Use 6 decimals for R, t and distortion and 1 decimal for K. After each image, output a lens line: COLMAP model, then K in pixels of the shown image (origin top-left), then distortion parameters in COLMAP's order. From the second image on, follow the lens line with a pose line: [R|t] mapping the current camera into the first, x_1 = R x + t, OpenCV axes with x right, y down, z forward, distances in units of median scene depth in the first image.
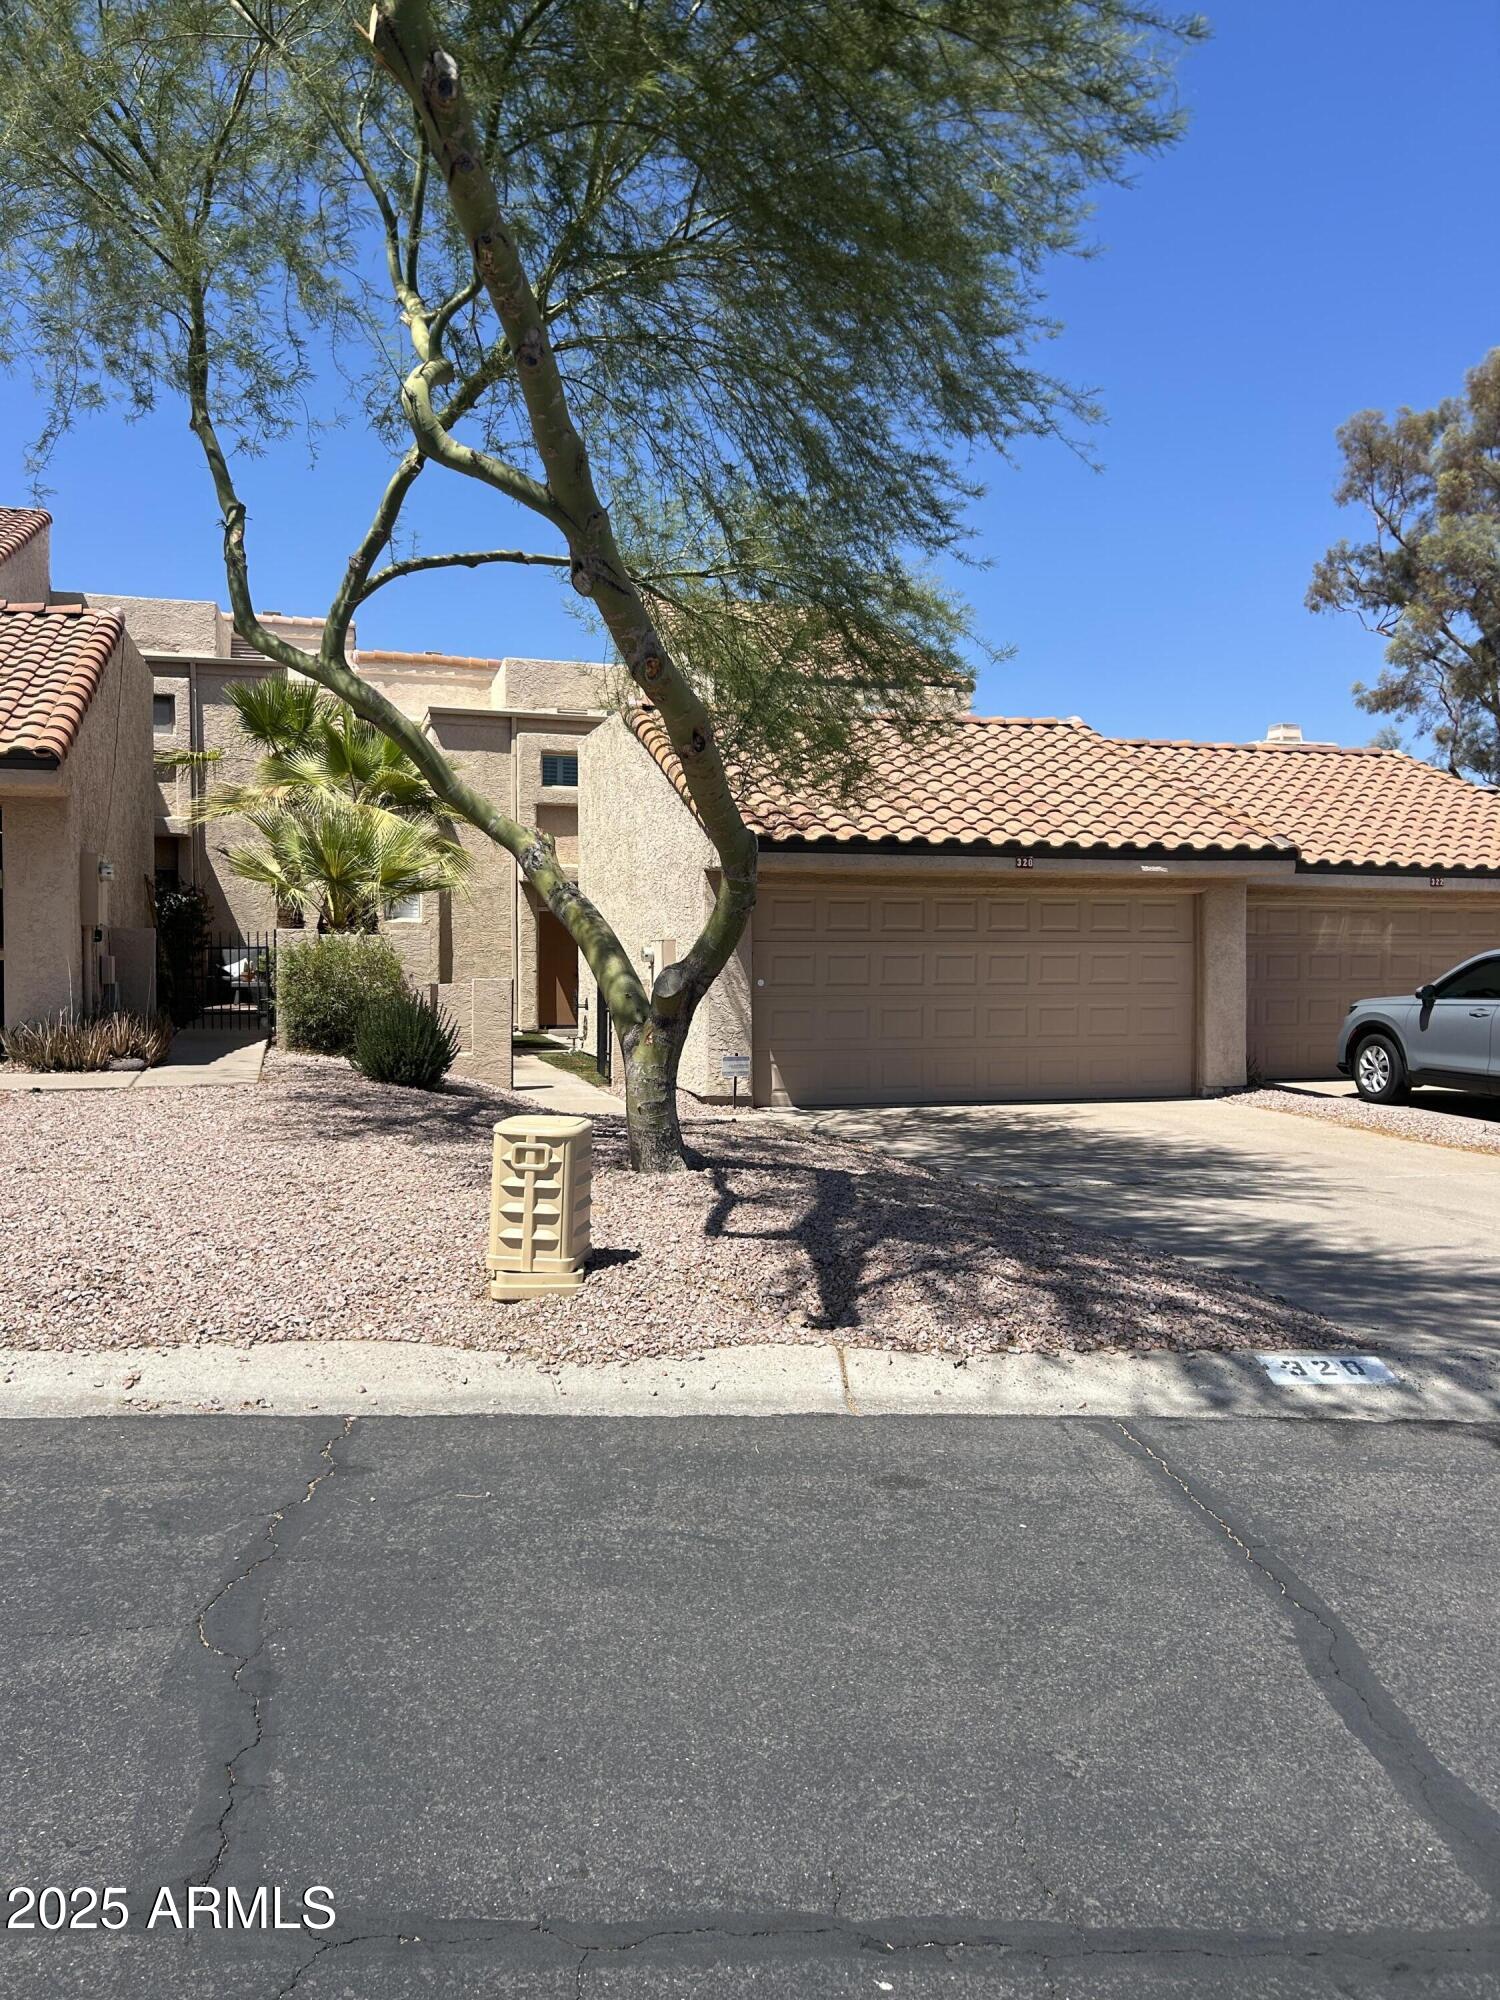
lens RADIAL K [[1505.2, 0, 743.2], [0, 1505.2, 994.7], [0, 0, 1]] dist [0.049552, -0.023337]
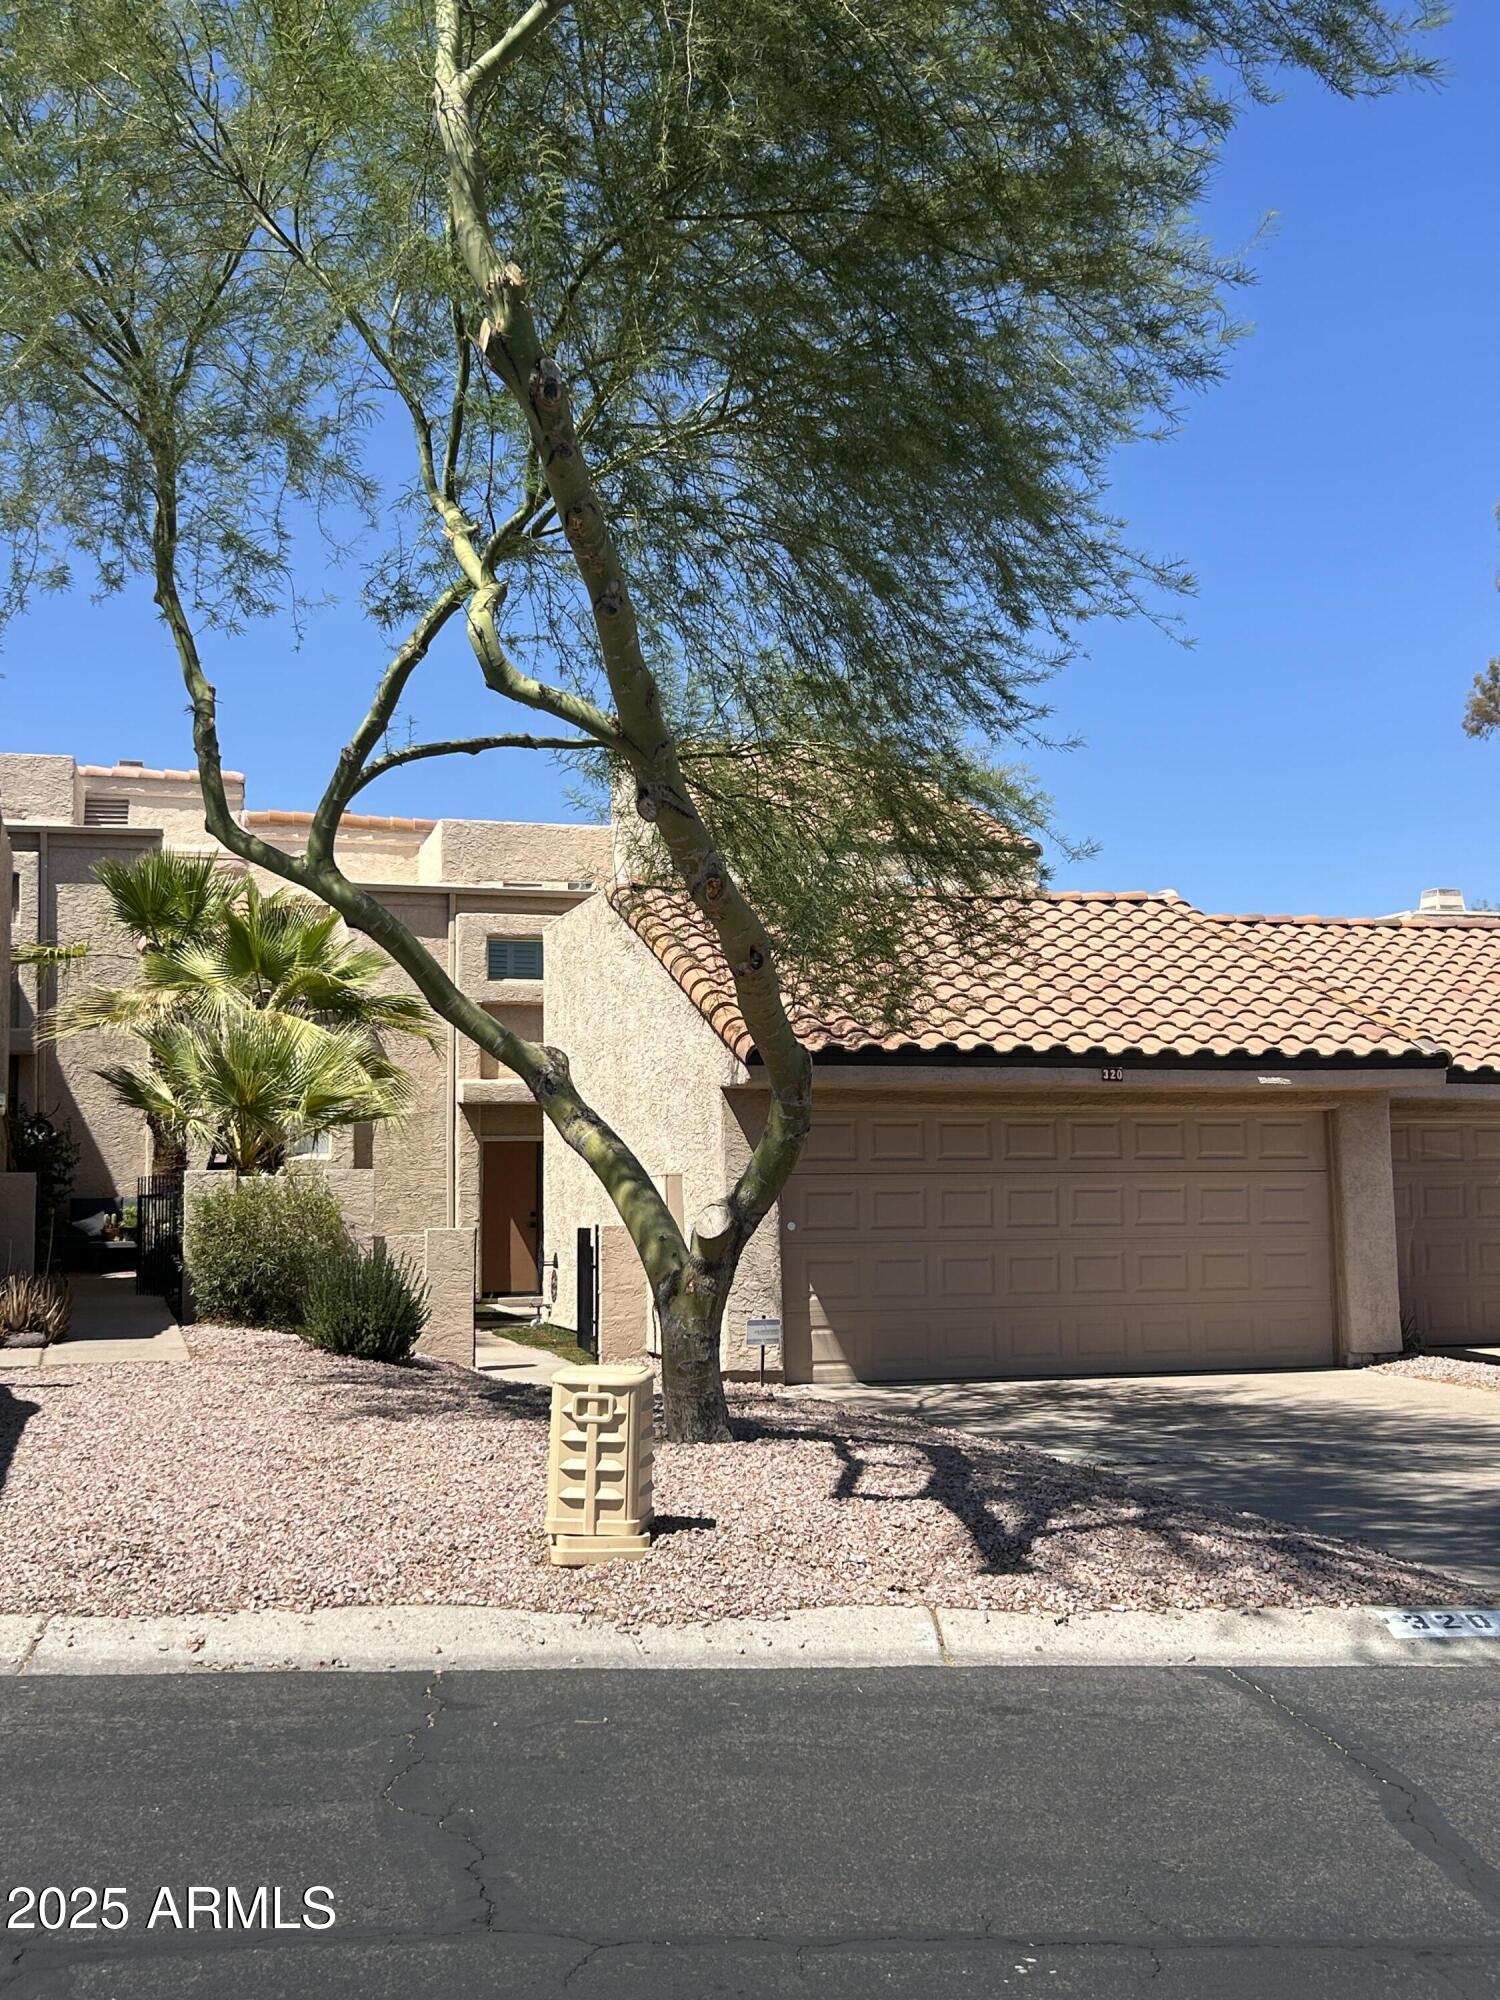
lens RADIAL K [[2108.2, 0, 755.2], [0, 2108.2, 996.8], [0, 0, 1]] dist [0.070929, 0.000000]
pose [[0.999795, -0.012848, 0.015651, -0.038306], [0.014654, 0.992498, -0.121382, 0.010063], [-0.013974, 0.121586, 0.992483, -0.218656]]
